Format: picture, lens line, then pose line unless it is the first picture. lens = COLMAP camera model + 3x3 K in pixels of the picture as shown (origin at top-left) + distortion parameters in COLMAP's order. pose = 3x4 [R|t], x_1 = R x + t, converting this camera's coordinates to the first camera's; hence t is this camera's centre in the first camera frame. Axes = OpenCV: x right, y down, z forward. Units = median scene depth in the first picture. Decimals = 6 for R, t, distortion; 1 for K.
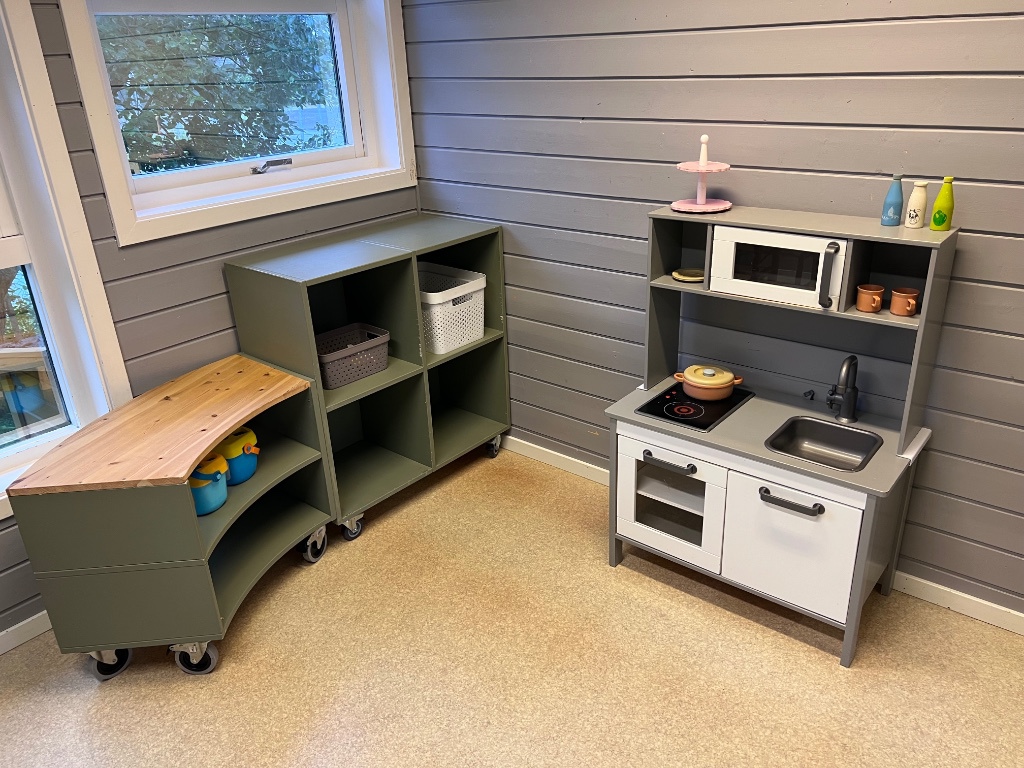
lens RADIAL K [[773.3, 0, 512.0], [0, 773.3, 384.3], [0, 0, 1]] dist [0.044953, -0.027561]
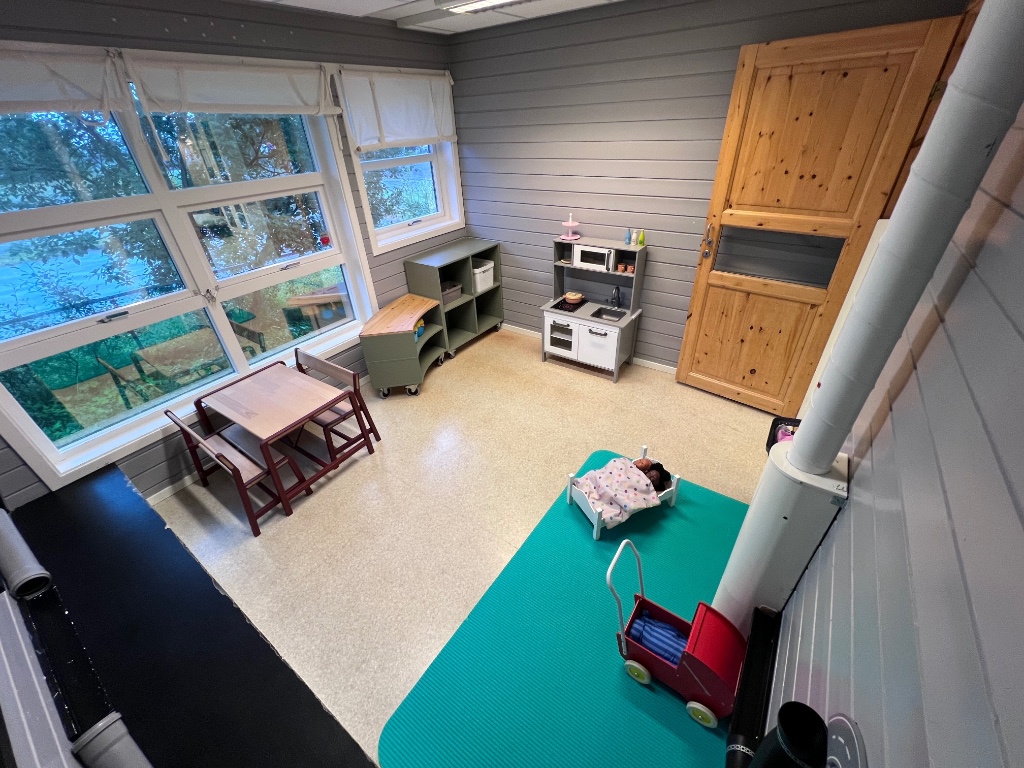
lens RADIAL K [[410.2, 0, 509.9], [0, 410.2, 381.2], [0, 0, 1]] dist [-0.001060, -0.000311]
pose [[0.997090, -0.043637, 0.062514, -0.108897], [0.033429, 0.987206, 0.155909, 0.063125], [-0.068518, -0.153365, 0.985791, -0.611541]]
